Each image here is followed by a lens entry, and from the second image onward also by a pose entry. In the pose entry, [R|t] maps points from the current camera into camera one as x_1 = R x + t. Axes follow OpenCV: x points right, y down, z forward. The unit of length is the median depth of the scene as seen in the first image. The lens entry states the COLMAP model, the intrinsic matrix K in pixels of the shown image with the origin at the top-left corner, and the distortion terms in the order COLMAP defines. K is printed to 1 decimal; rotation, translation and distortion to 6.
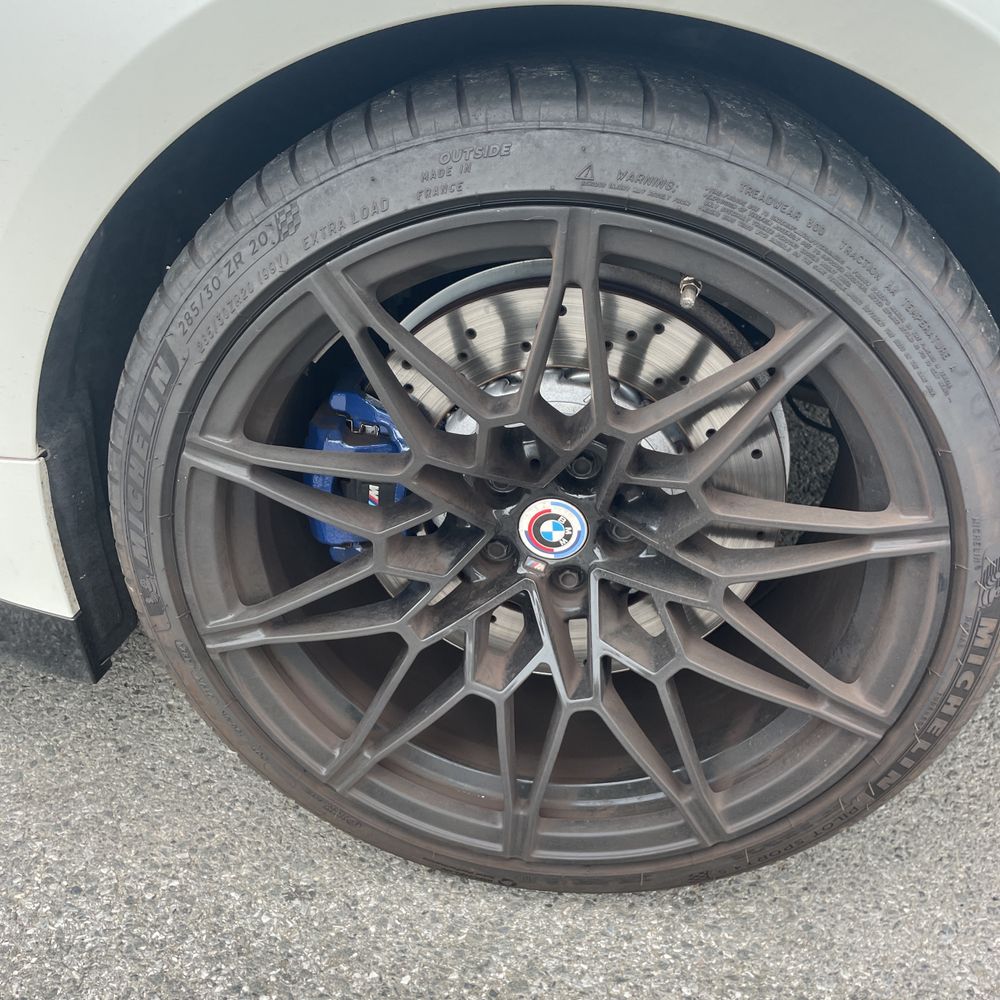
lens RADIAL K [[980.3, 0, 497.4], [0, 980.3, 483.7], [0, 0, 1]] dist [0.084126, -0.092102]
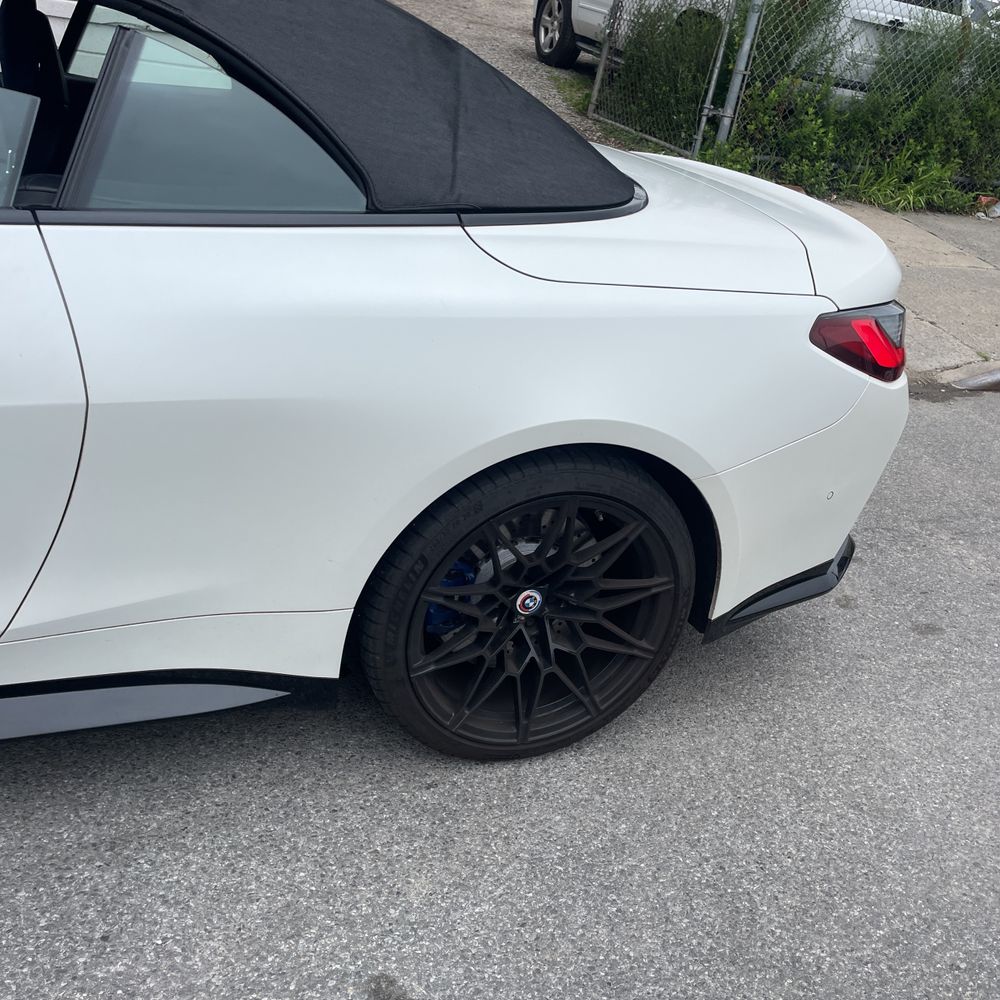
lens RADIAL K [[980.3, 0, 497.4], [0, 980.3, 483.7], [0, 0, 1]] dist [0.084126, -0.092102]
pose [[0.874167, -0.106332, 0.473841, -1.185634], [0.124882, 0.992141, -0.007750, -0.245998], [-0.469293, 0.065949, 0.880576, -1.184798]]
